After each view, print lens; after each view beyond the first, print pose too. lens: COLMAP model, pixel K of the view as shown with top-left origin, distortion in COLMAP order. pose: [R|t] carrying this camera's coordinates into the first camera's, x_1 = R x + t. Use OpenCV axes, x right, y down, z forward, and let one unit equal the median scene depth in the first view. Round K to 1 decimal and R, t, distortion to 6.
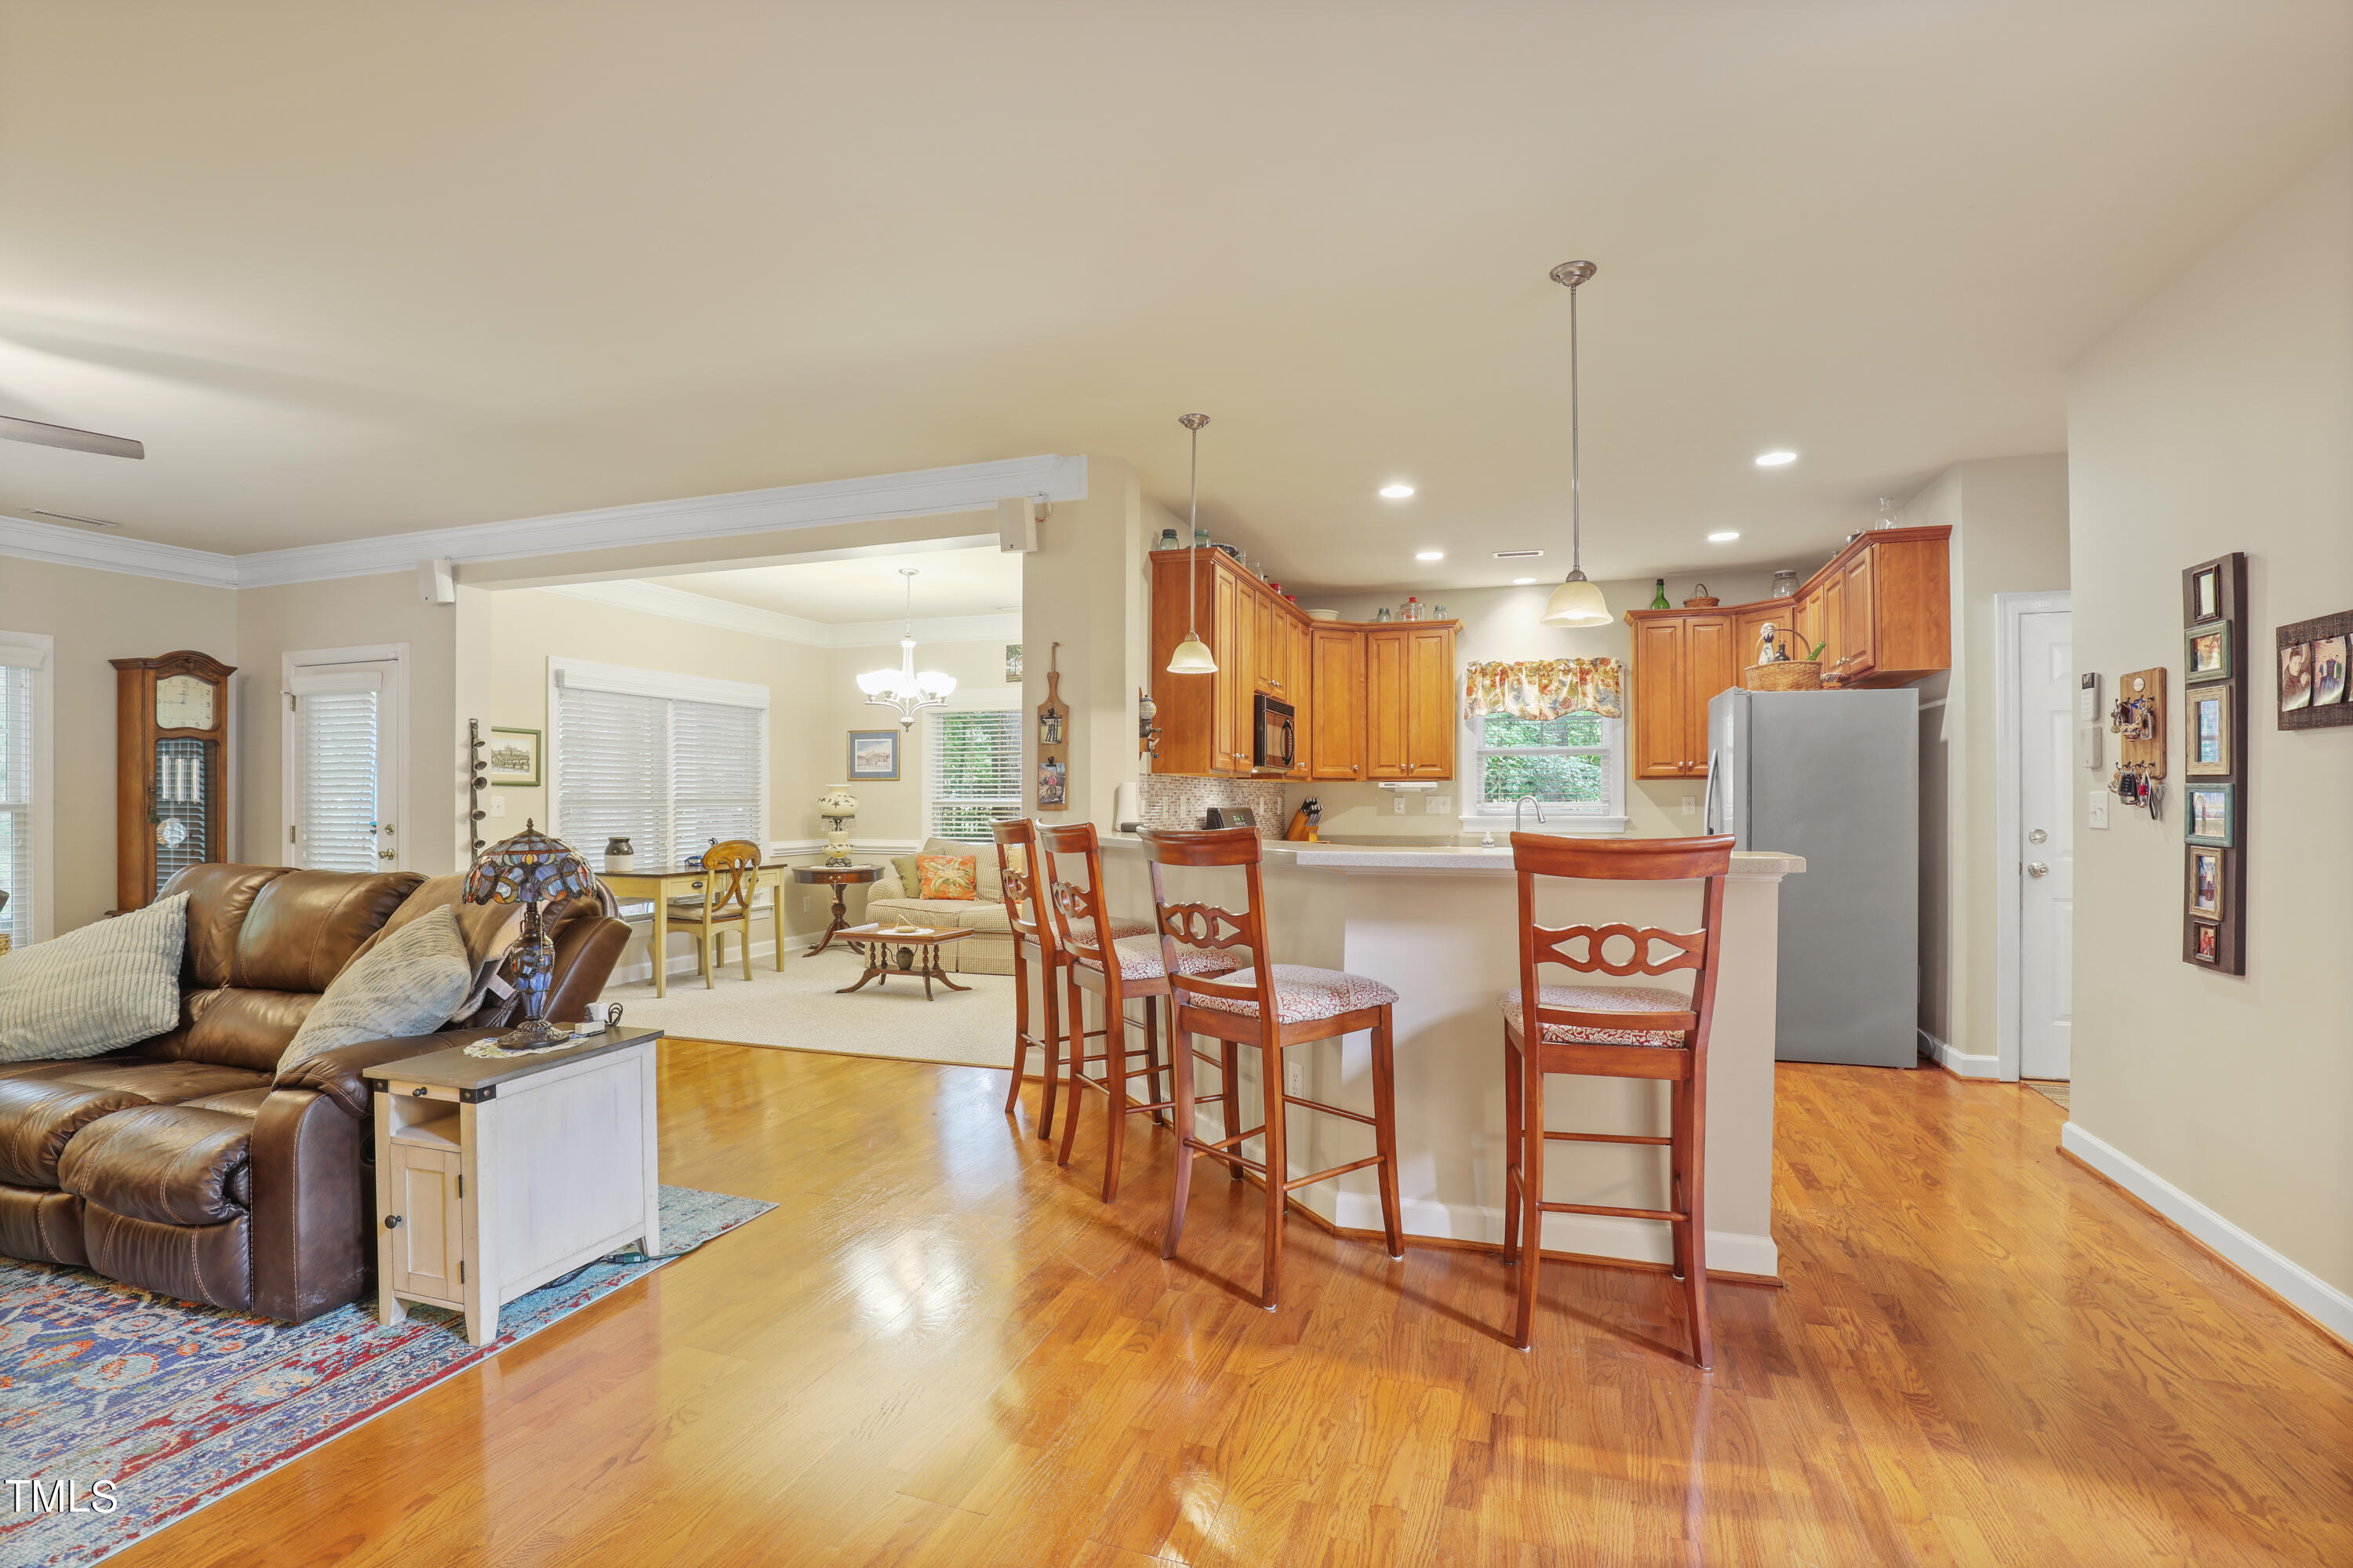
lens RADIAL K [[1075.4, 0, 1165.3], [0, 1075.4, 792.3], [0, 0, 1]] dist [-0.003226, -0.000252]
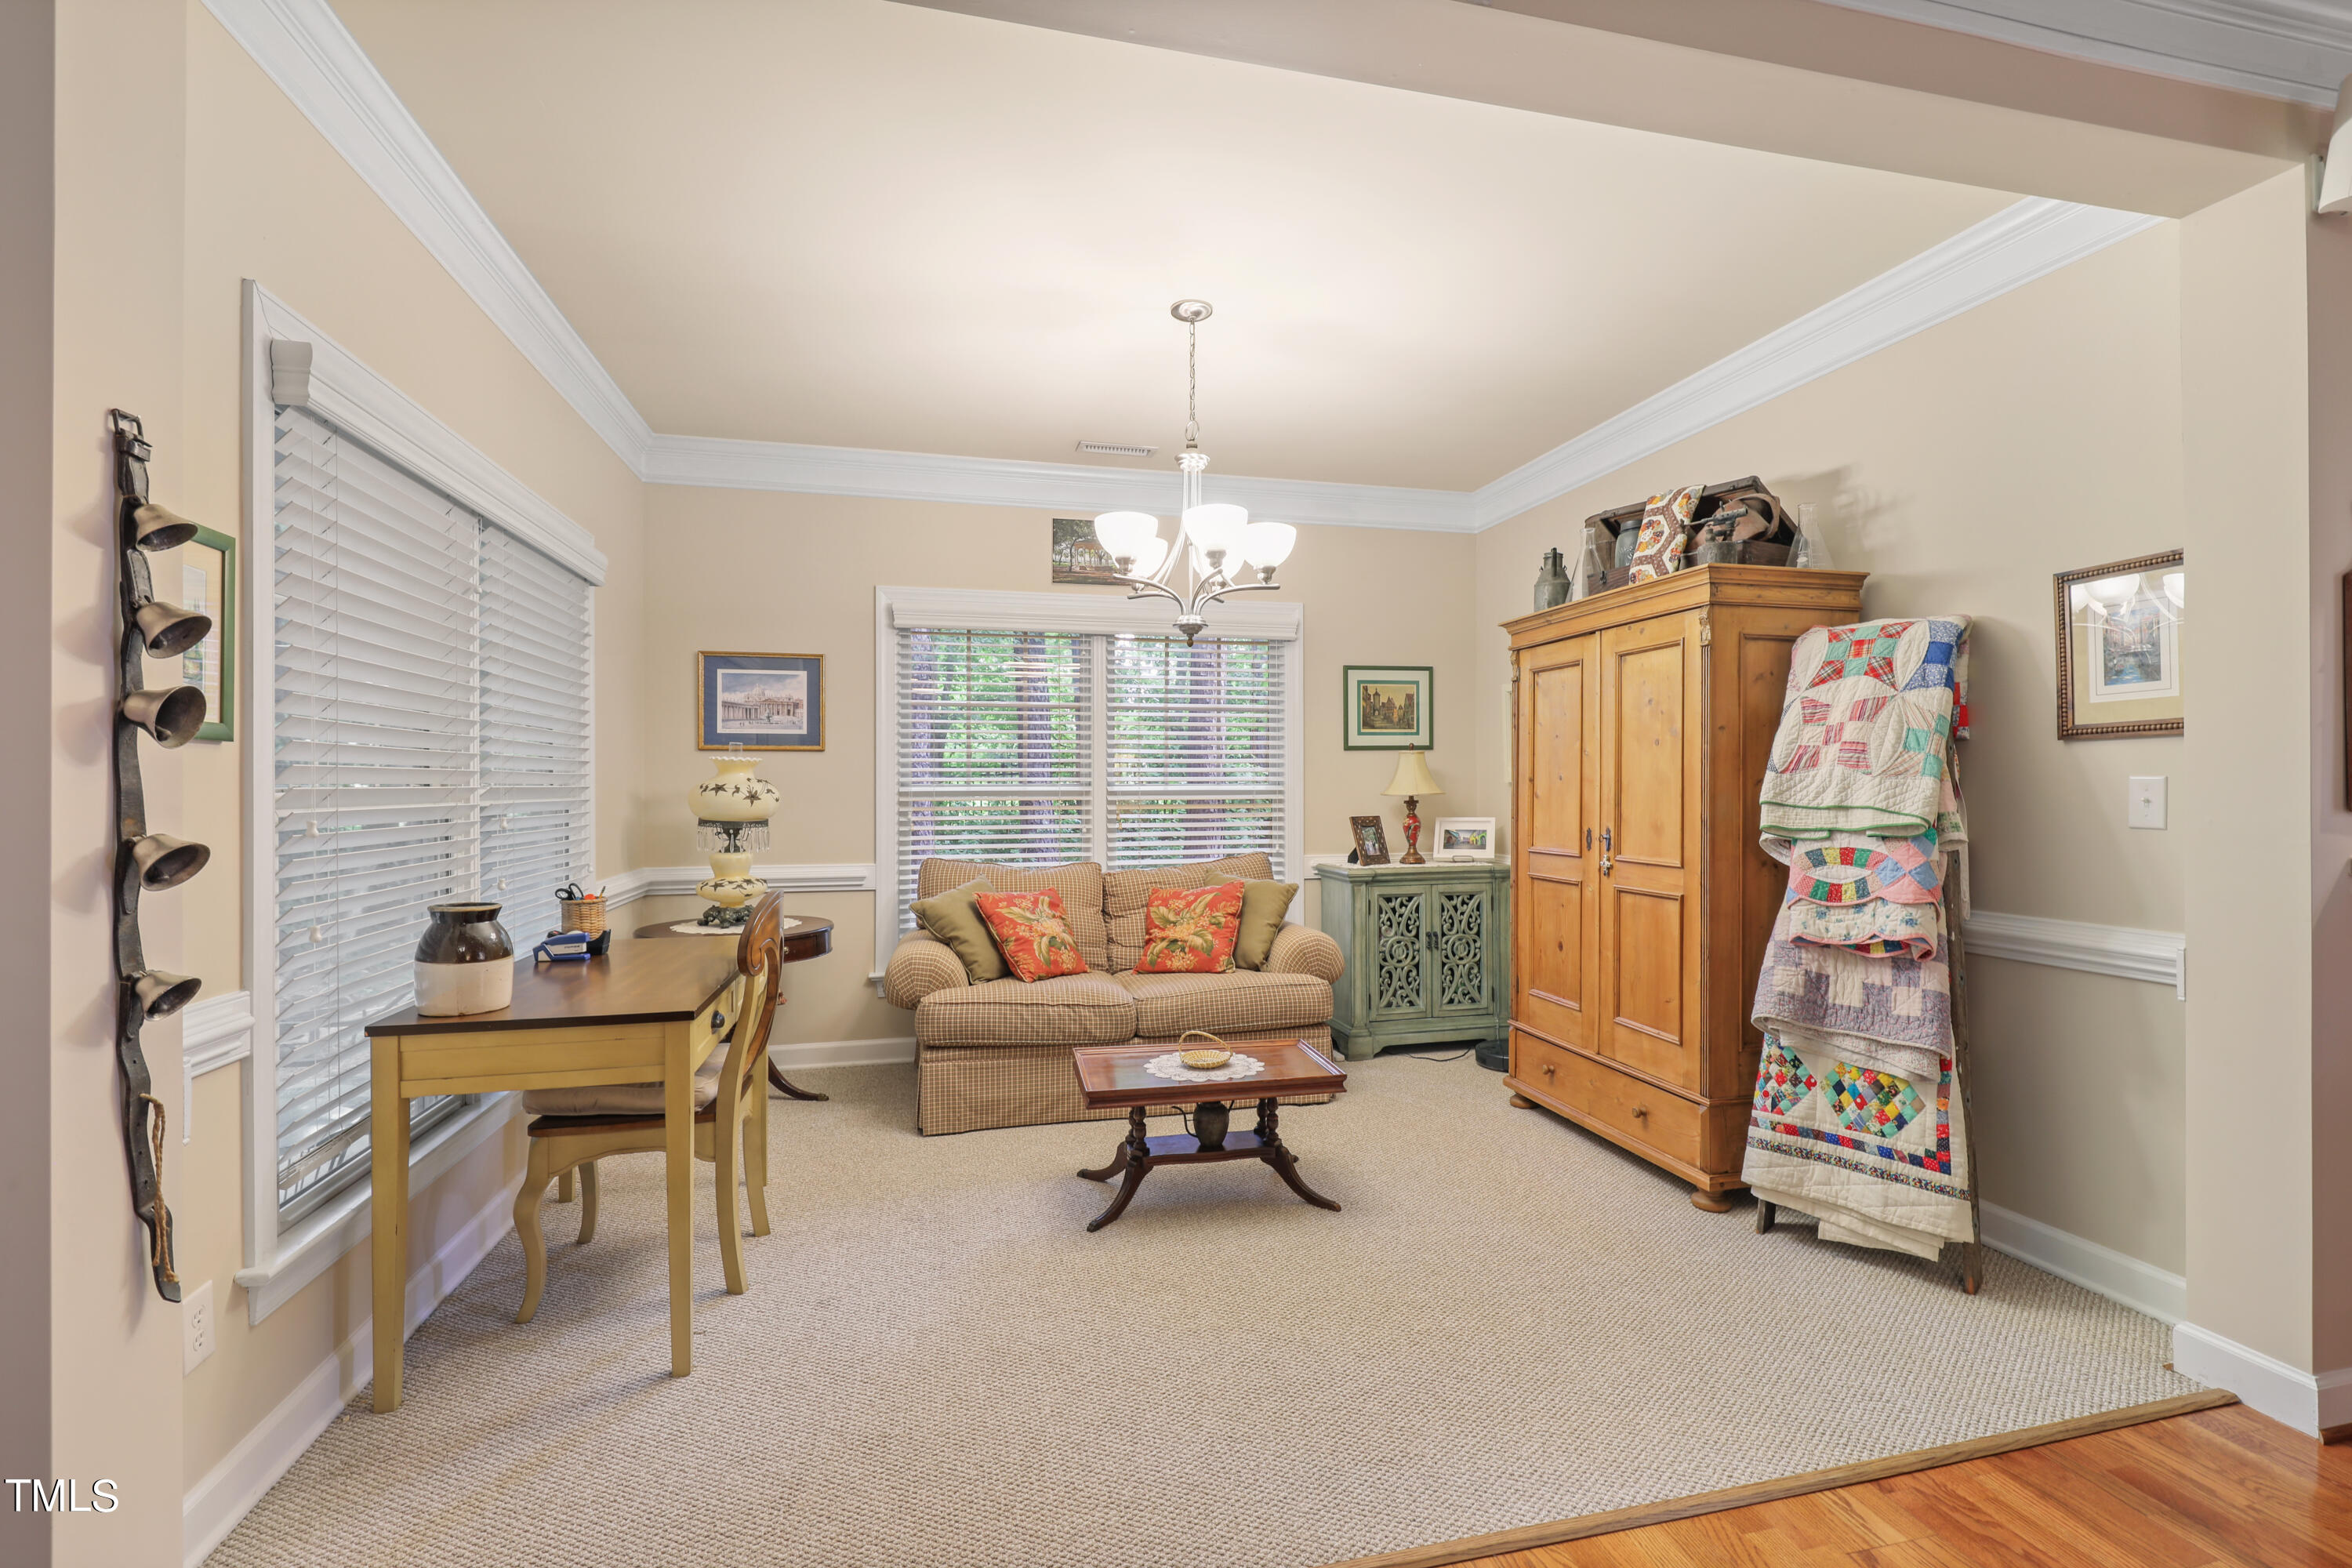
lens RADIAL K [[1074.9, 0, 1179.8], [0, 1074.9, 777.6], [0, 0, 1]] dist [-0.003226, -0.000252]
pose [[0.849324, 0.000222, 0.527872, -0.497349], [0.000498, 0.999999, -0.001222, 0.003635], [-0.527871, 0.001301, 0.849323, 0.608729]]
